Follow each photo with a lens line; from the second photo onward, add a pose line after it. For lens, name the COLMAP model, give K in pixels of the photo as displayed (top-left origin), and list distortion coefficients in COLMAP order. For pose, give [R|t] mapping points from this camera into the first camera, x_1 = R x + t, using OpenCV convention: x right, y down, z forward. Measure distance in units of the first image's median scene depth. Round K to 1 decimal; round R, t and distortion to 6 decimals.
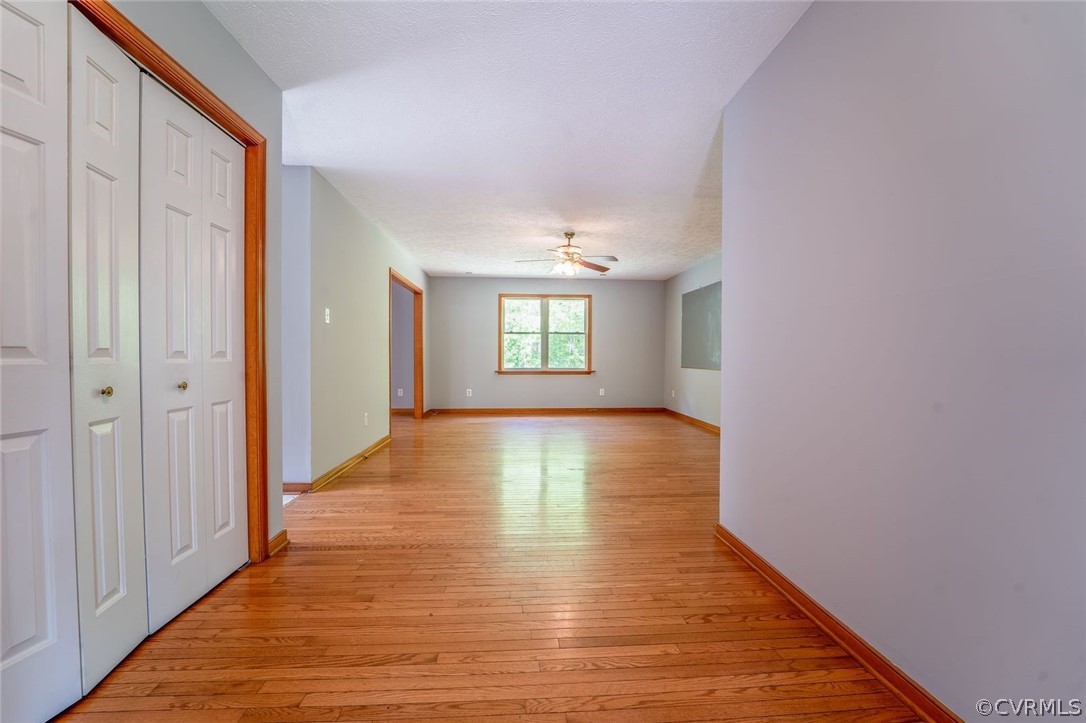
lens RADIAL K [[447.7, 0, 544.1], [0, 447.7, 361.9], [0, 0, 1]] dist [-0.018893, -0.000648]
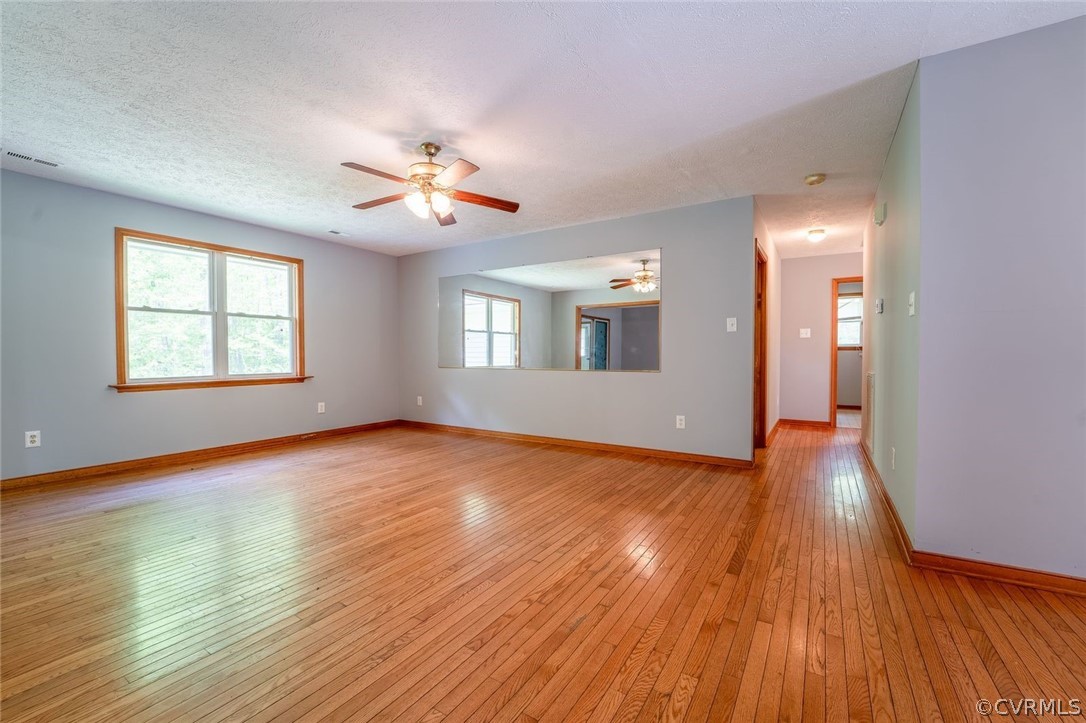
lens RADIAL K [[447.7, 0, 539.7], [0, 447.7, 363.2], [0, 0, 1]] dist [-0.018893, -0.000648]
pose [[0.587748, -0.023178, 0.808712, -0.218977], [0.013444, 0.999731, 0.018882, -0.006683], [-0.808932, -0.000225, 0.587902, 0.340466]]
